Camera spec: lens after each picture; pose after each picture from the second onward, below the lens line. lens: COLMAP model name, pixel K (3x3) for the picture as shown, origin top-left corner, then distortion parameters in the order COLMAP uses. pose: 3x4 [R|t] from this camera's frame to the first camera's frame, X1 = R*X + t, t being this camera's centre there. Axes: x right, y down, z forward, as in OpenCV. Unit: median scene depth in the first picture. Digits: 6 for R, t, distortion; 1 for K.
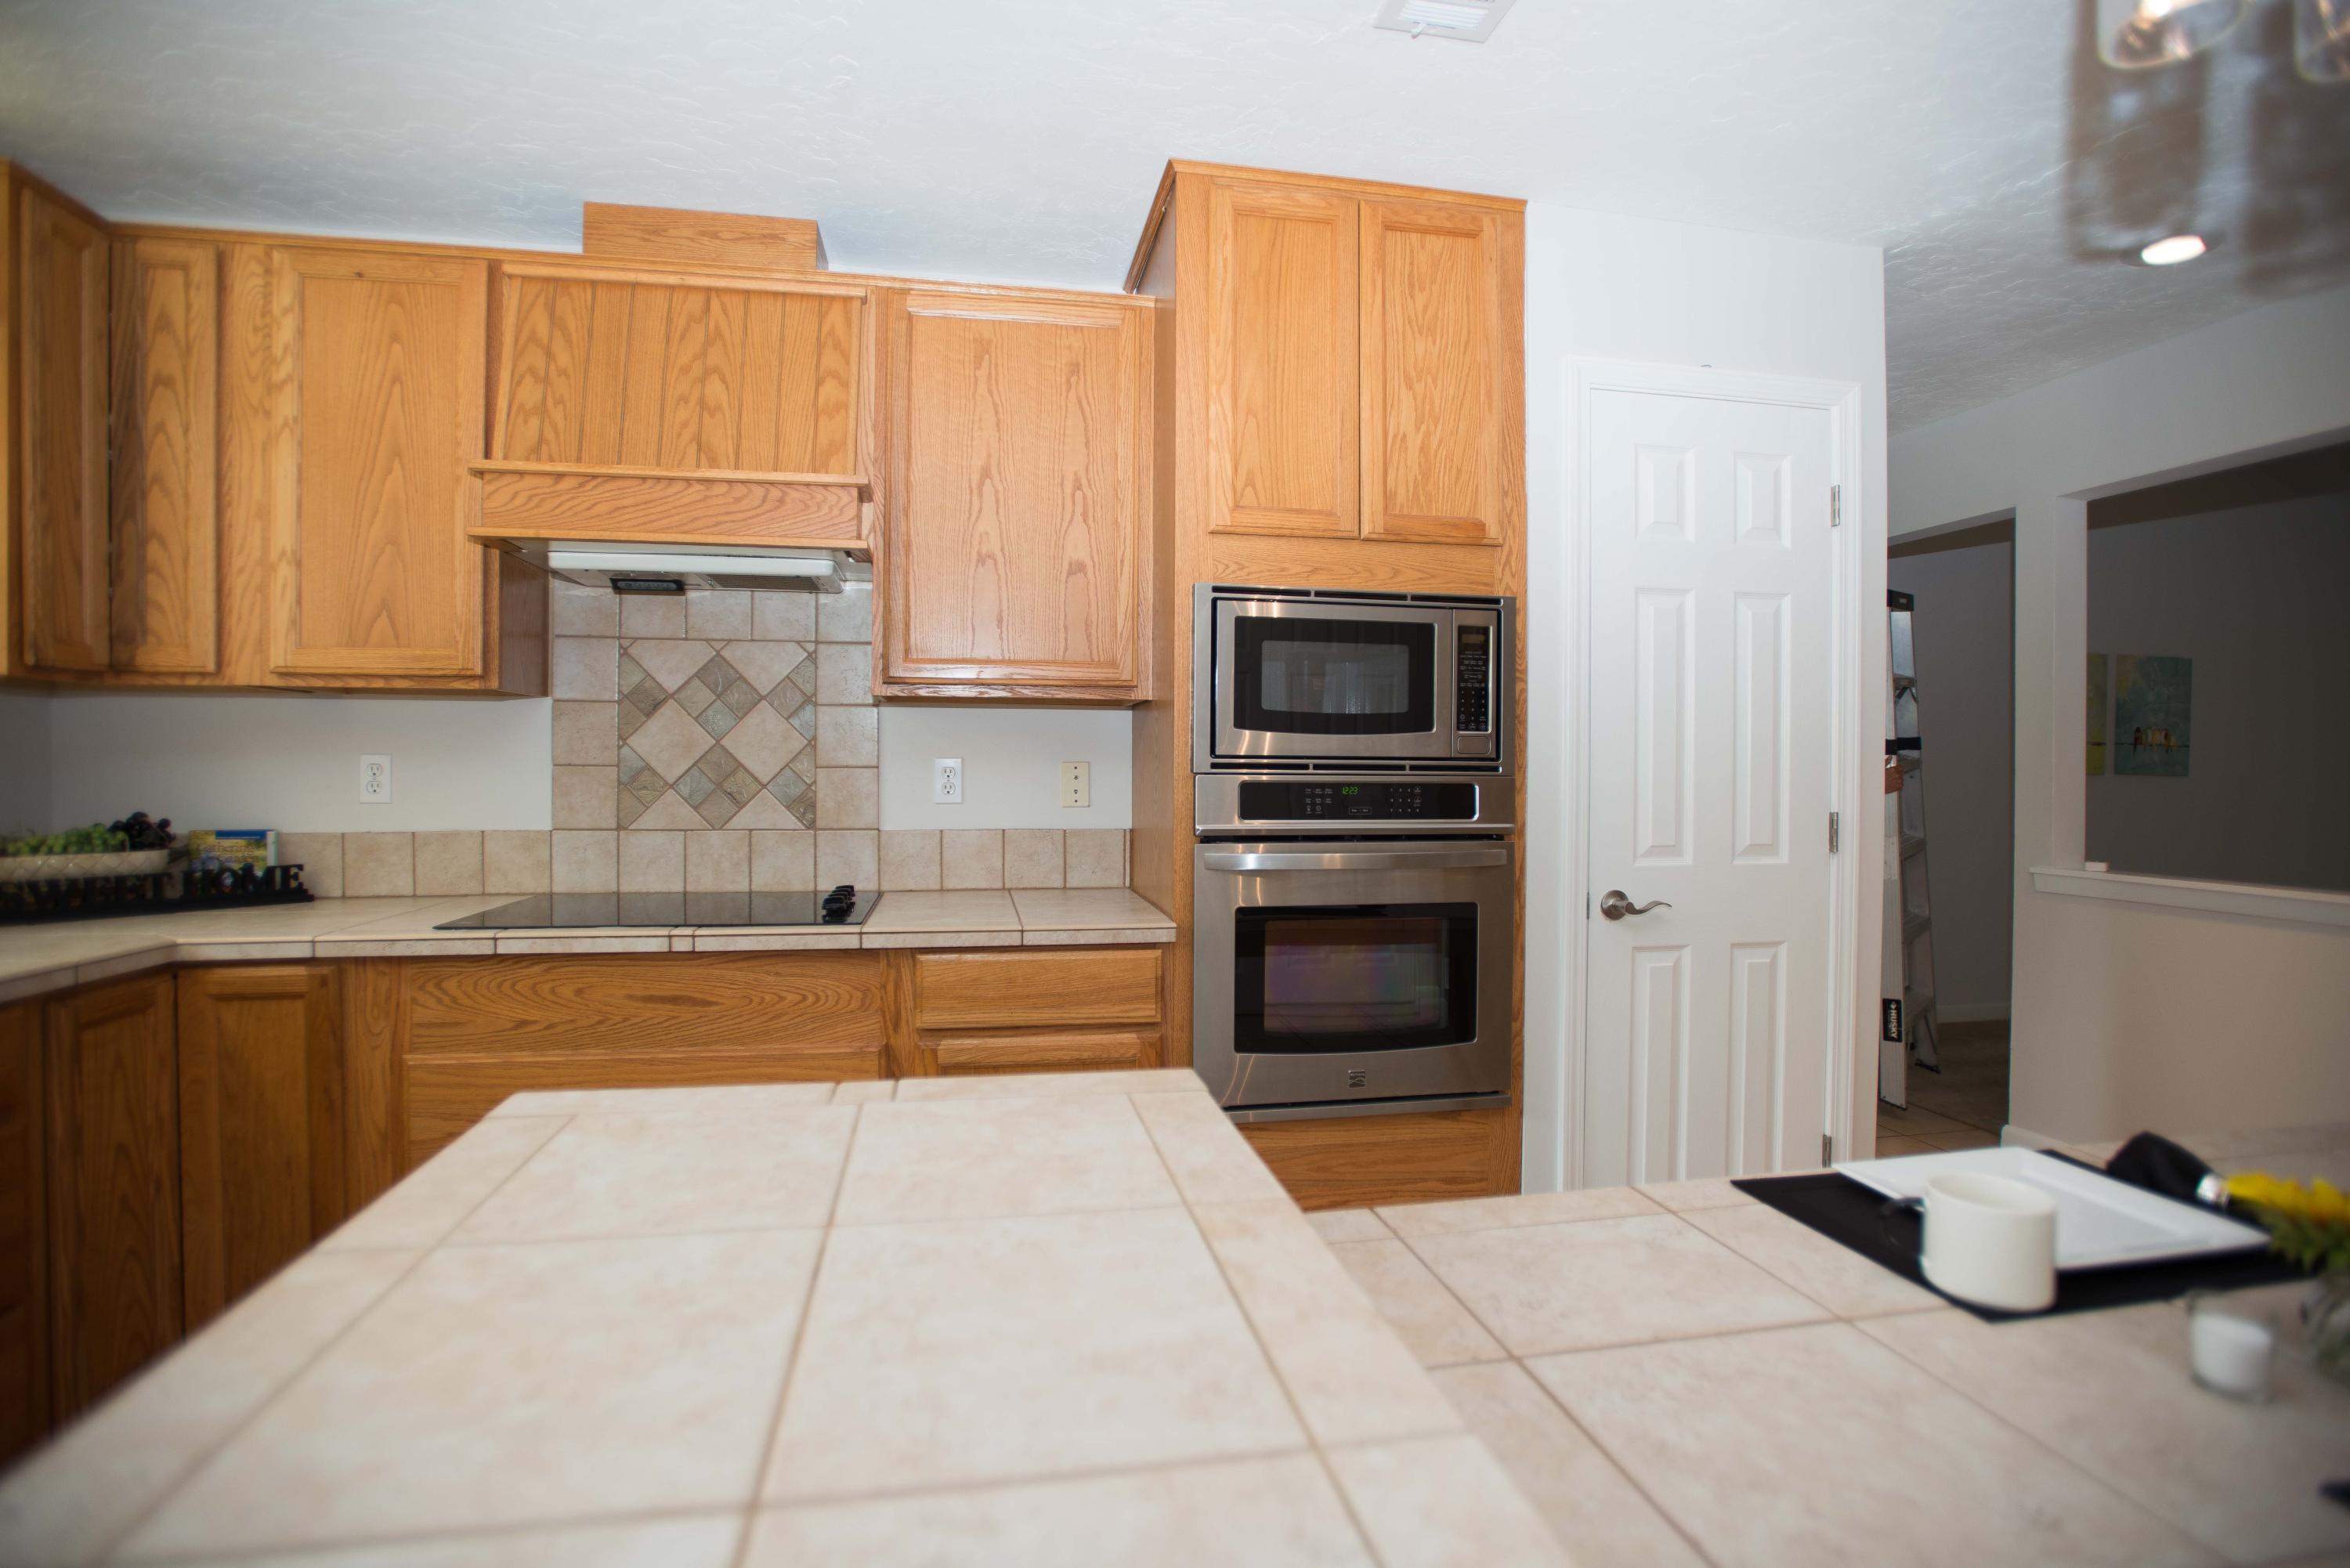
lens RADIAL K [[1138.6, 0, 1174.2], [0, 1138.6, 774.3], [0, 0, 1]] dist [-0.069801, 0.029216]
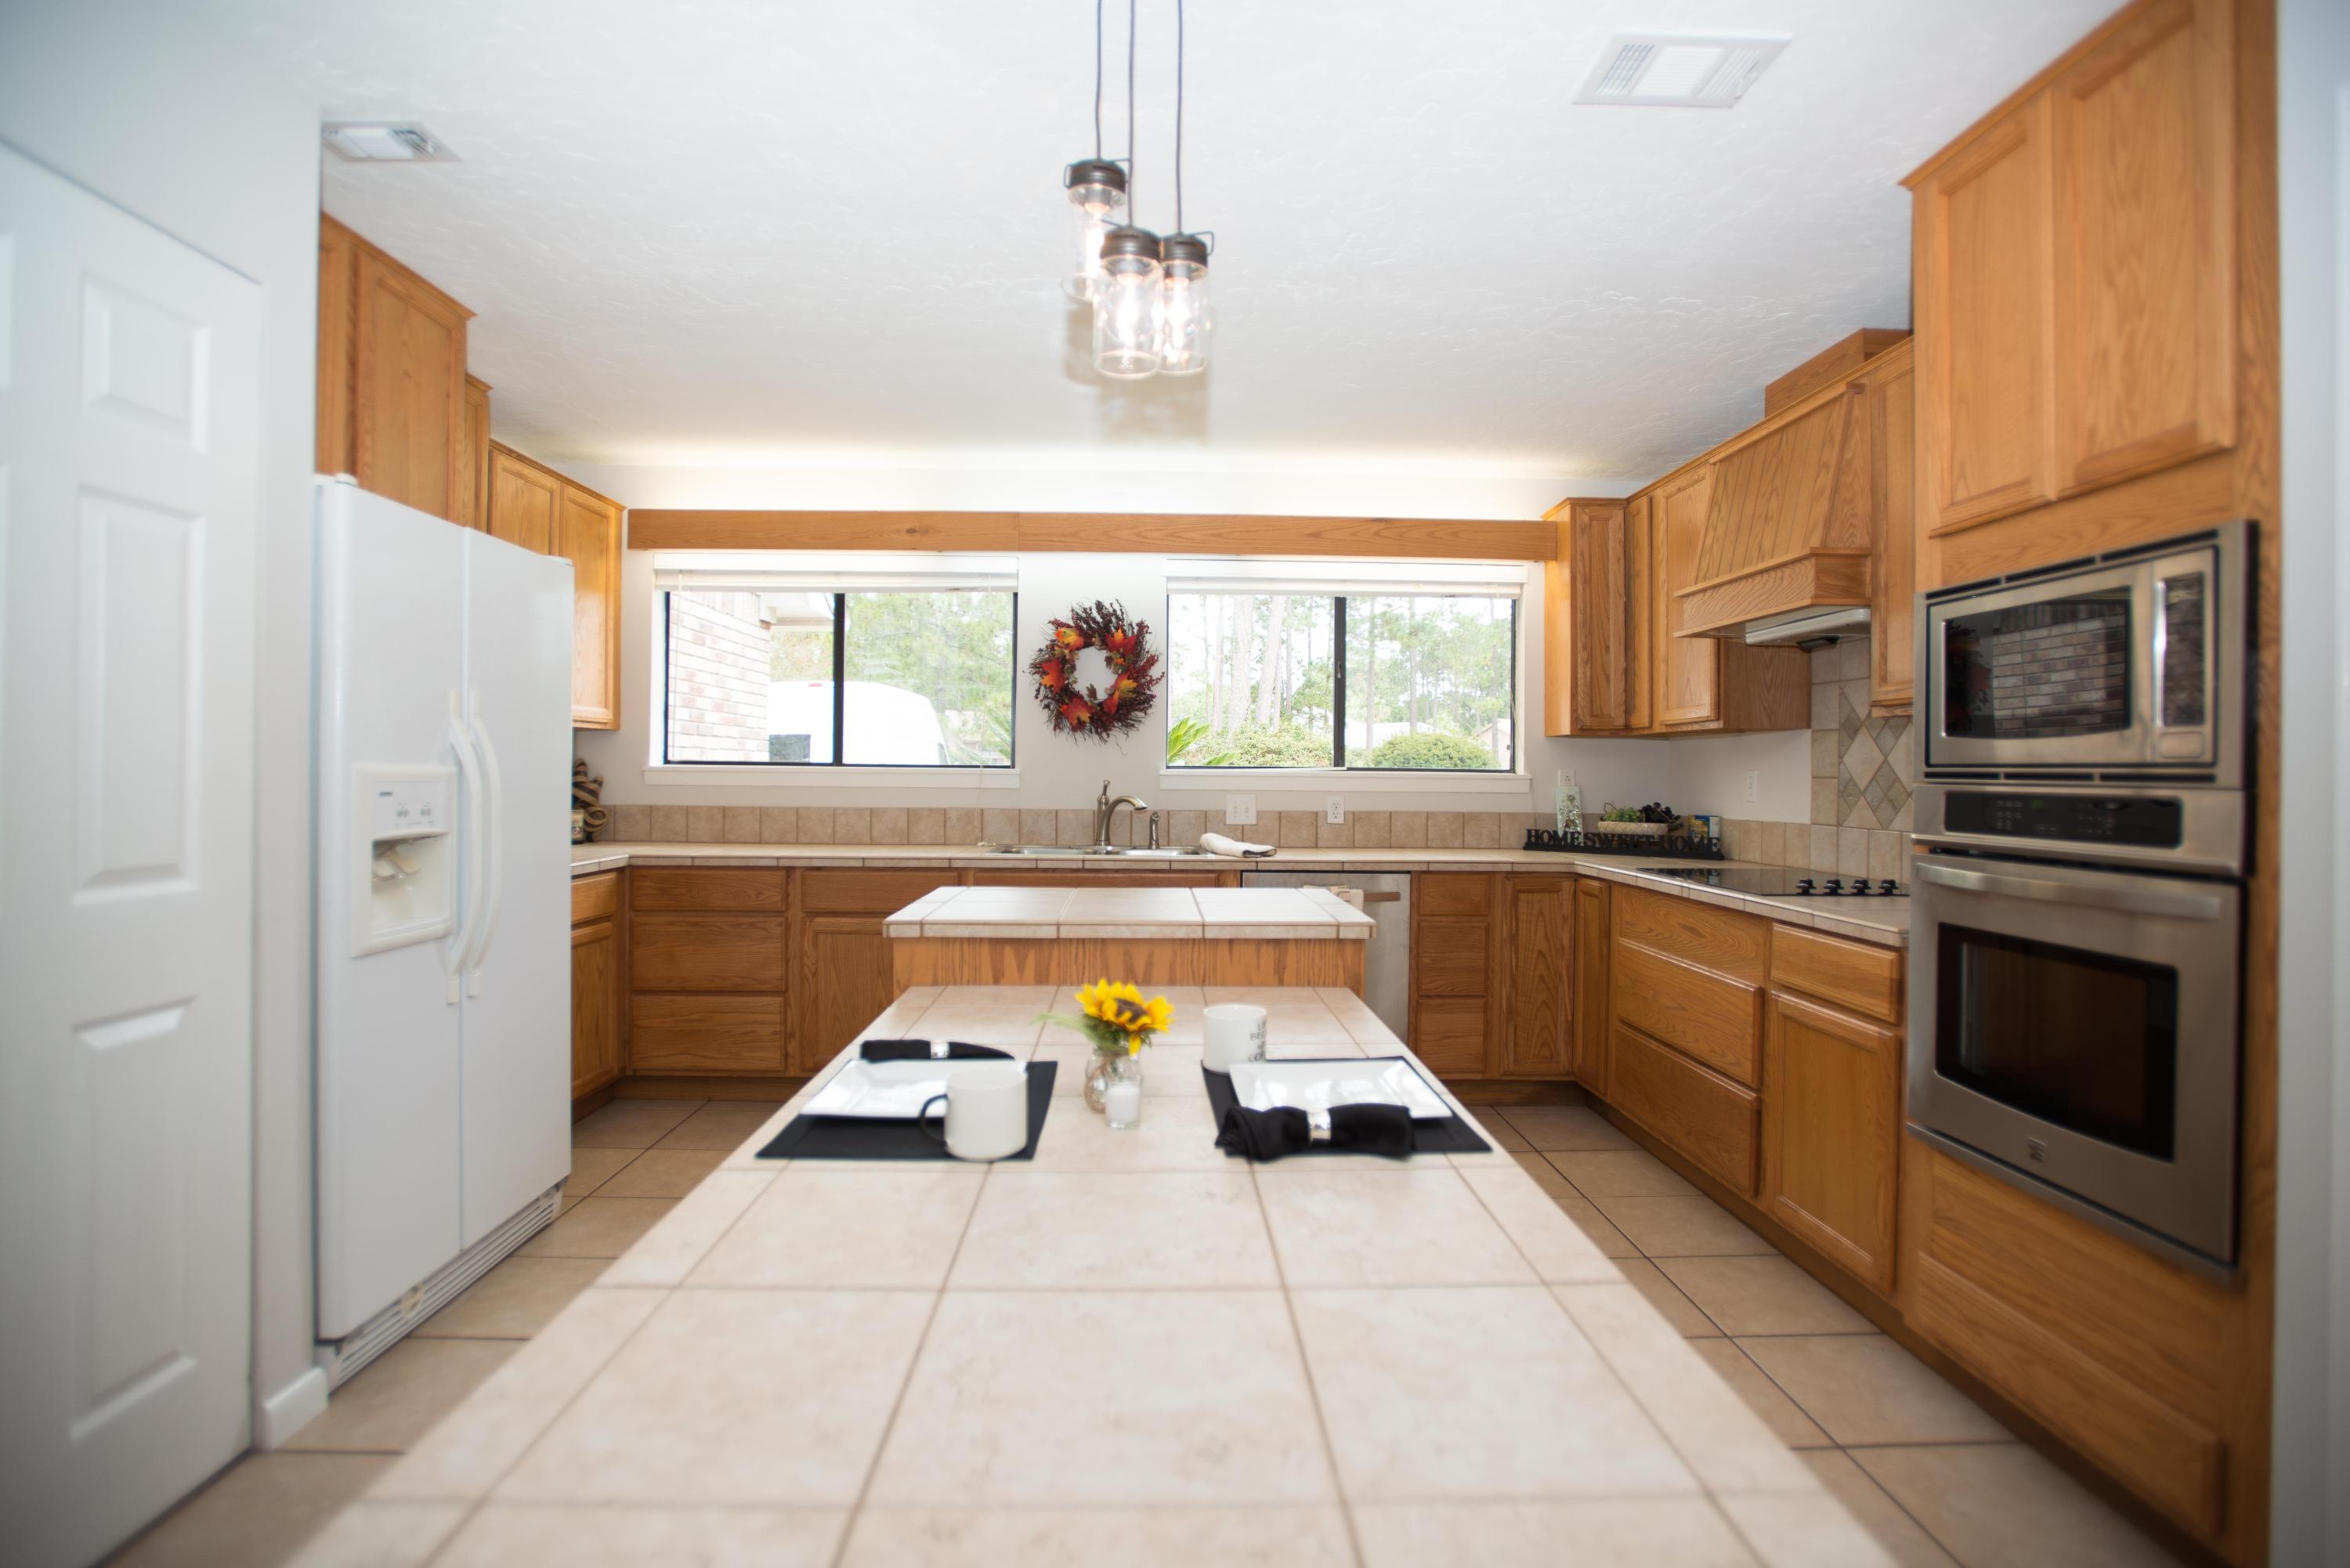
lens RADIAL K [[1138.6, 0, 1174.2], [0, 1138.6, 774.3], [0, 0, 1]] dist [-0.069801, 0.029216]
pose [[-0.163380, -0.005277, -0.986549, 1.047353], [-0.016771, 0.999856, -0.002571, 0.005042], [0.986421, 0.016125, -0.163444, 0.492293]]
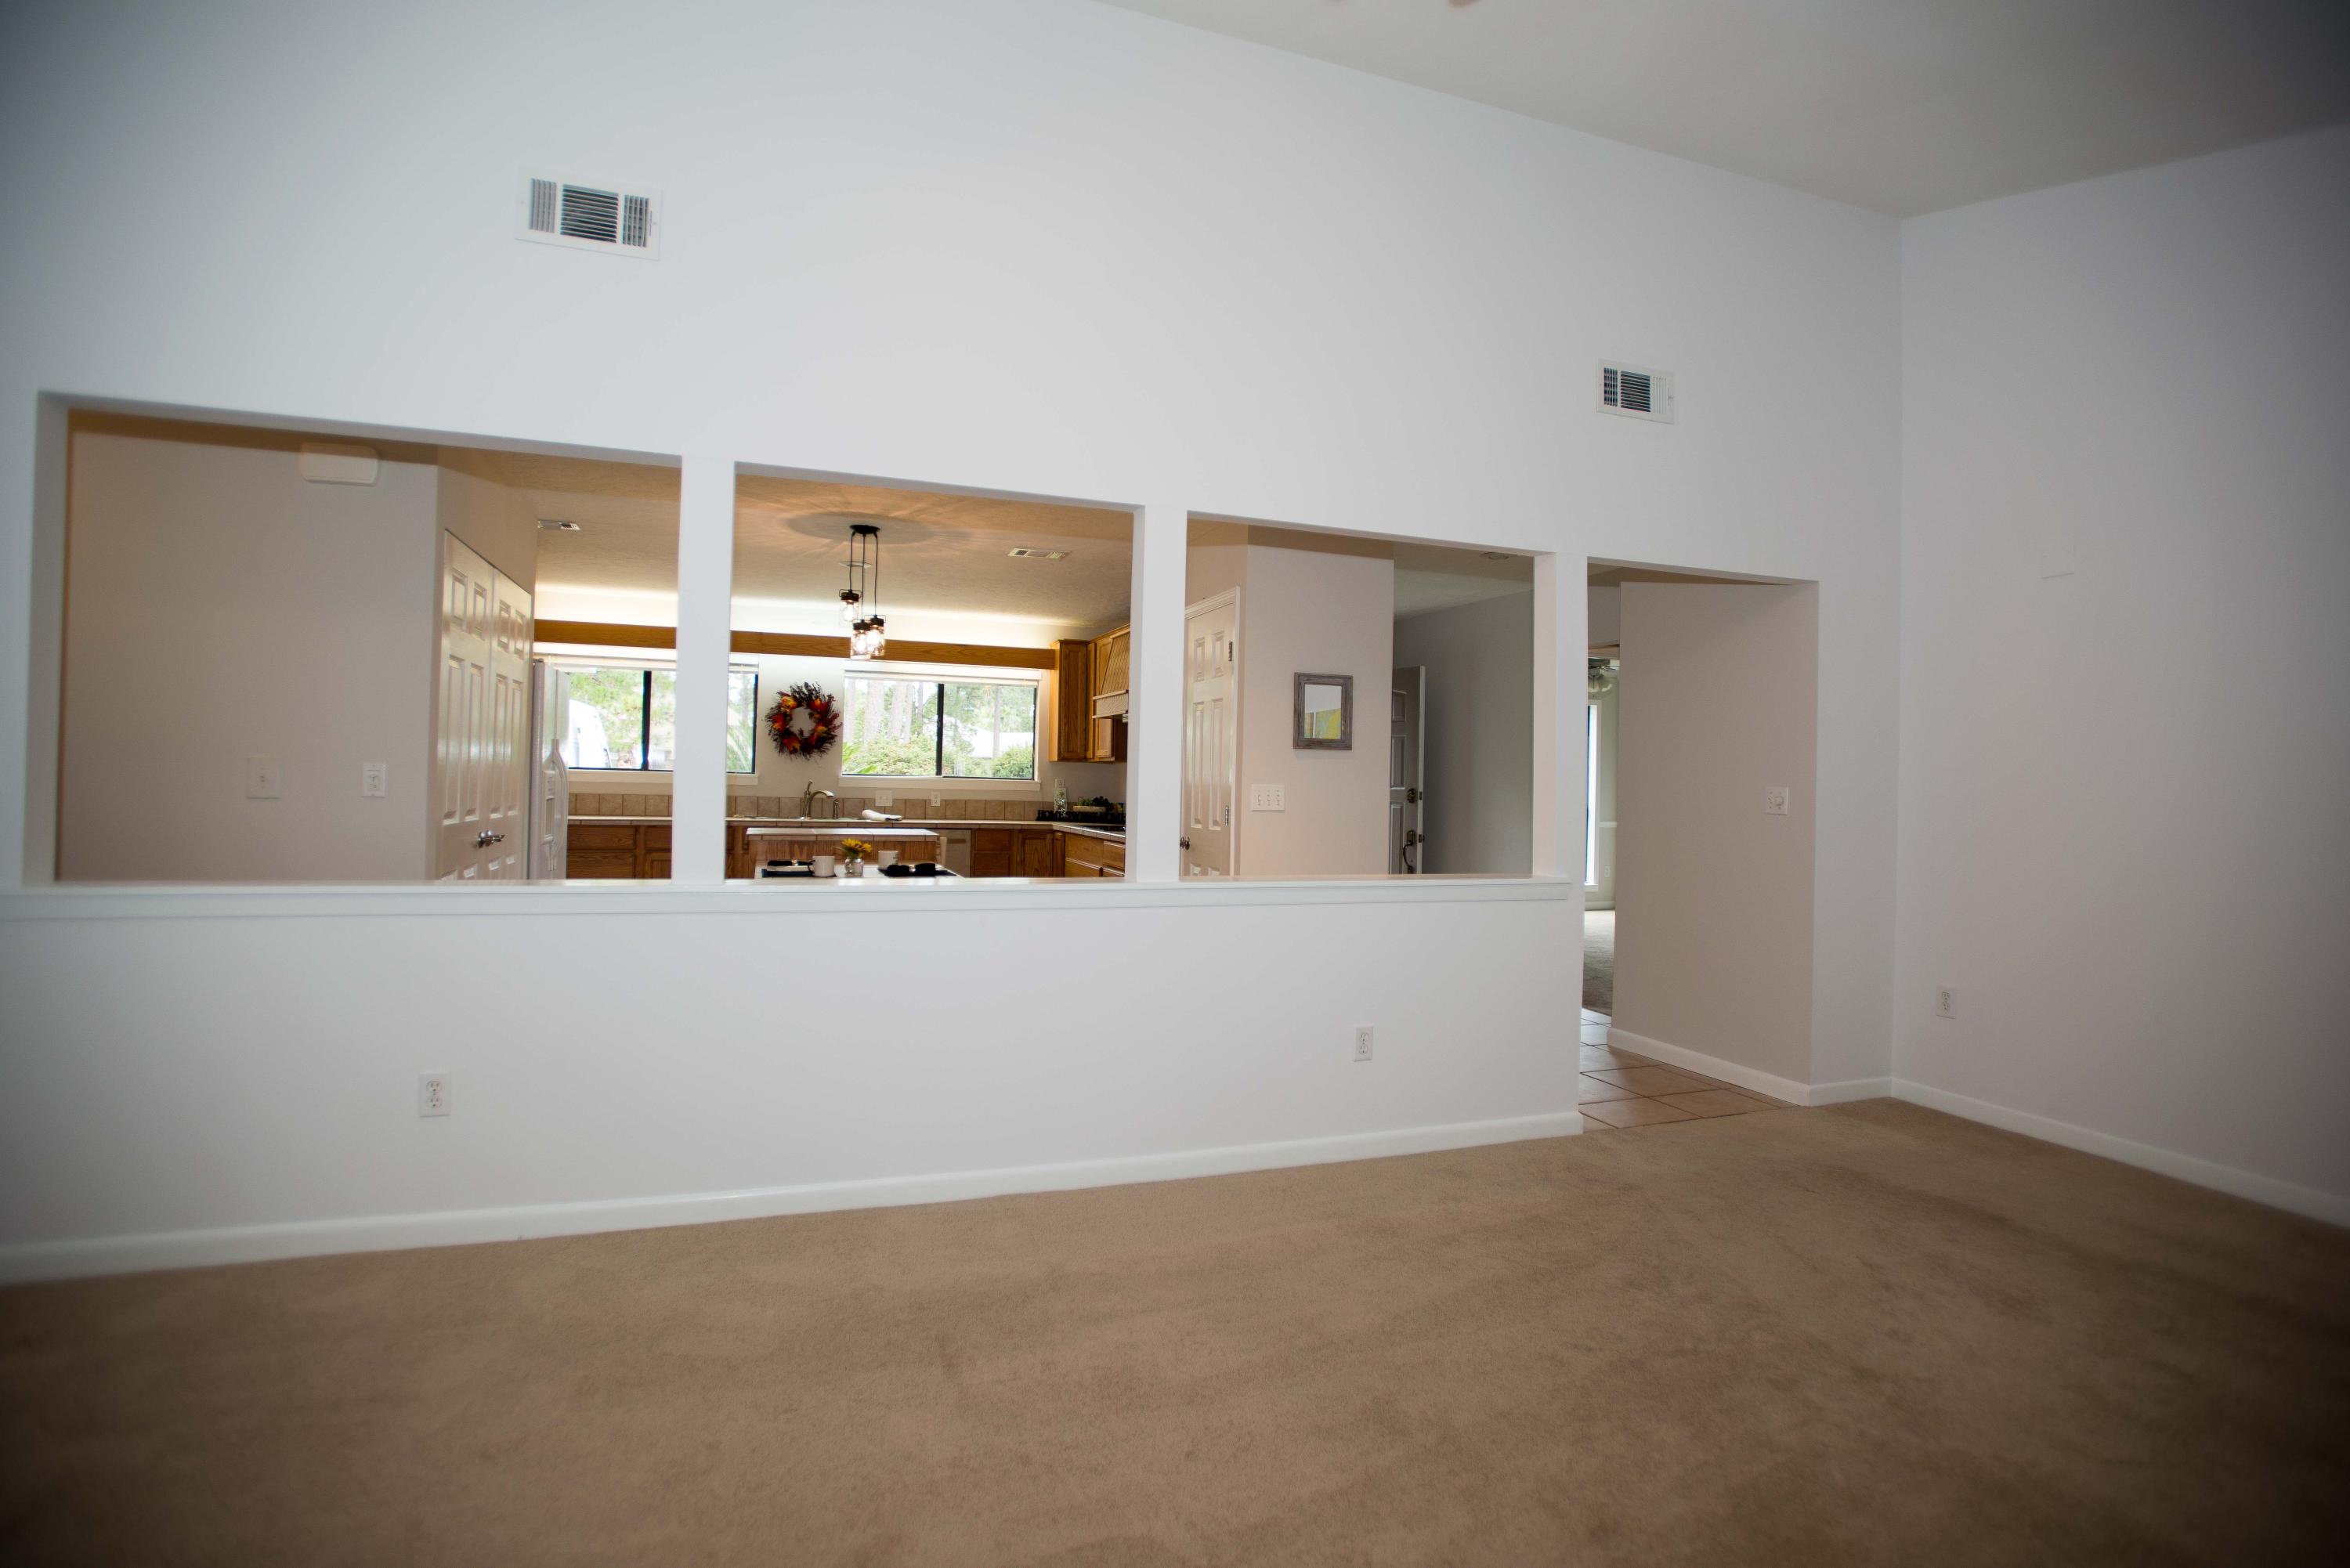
lens RADIAL K [[1141.8, 0, 1171.3], [0, 1141.8, 773.6], [0, 0, 1]] dist [-0.066945, 0.031360]
pose [[0.152930, -0.011374, -0.988172, 2.795220], [-0.028027, 0.999482, -0.015842, 0.013113], [0.987840, 0.030118, 0.152532, 0.633414]]
